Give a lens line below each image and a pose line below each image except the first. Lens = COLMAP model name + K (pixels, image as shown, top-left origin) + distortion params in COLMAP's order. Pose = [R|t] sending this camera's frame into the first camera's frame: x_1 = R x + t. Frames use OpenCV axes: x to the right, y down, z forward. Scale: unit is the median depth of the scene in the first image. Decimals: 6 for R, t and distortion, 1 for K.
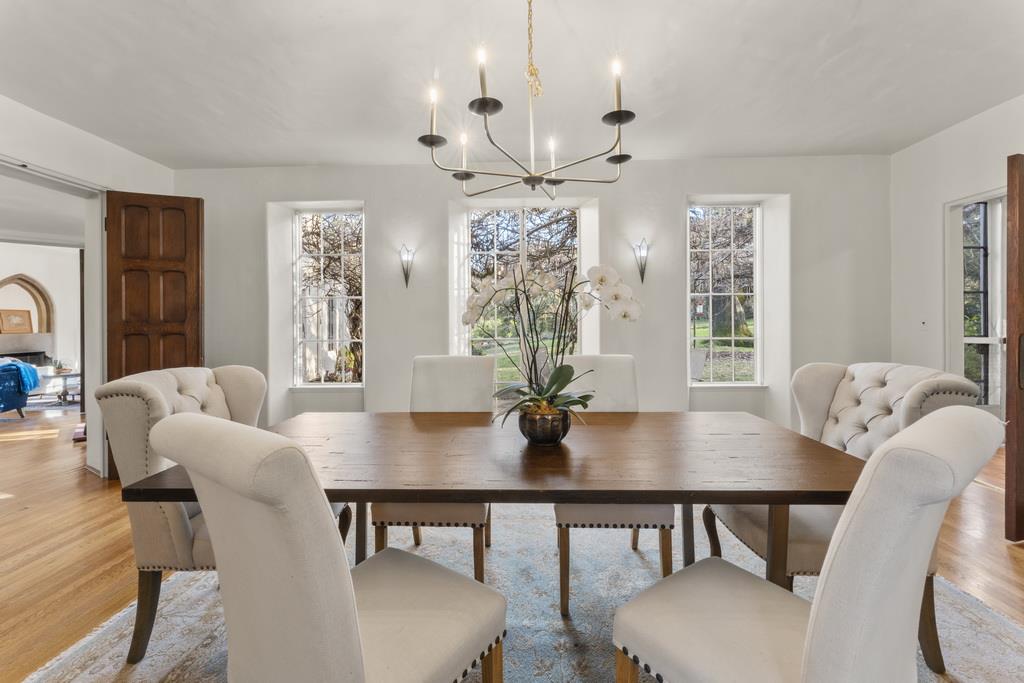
lens RADIAL K [[434.4, 0, 509.7], [0, 434.4, 340.6], [0, 0, 1]] dist [0.000037, 0.000029]
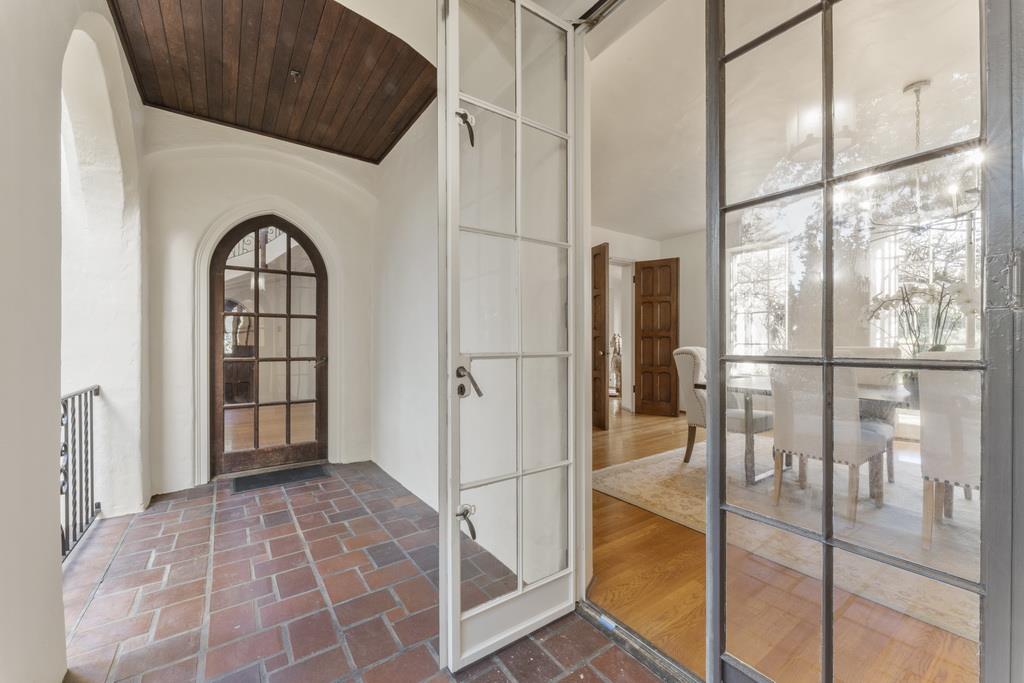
lens RADIAL K [[407.0, 0, 511.6], [0, 407.0, 336.7], [0, 0, 1]] dist [-0.000088, -0.000137]
pose [[0.617422, -0.006850, -0.786602, 0.156232], [-0.026891, 0.999194, -0.029809, 0.054815], [0.786172, 0.039557, 0.616740, -0.556786]]
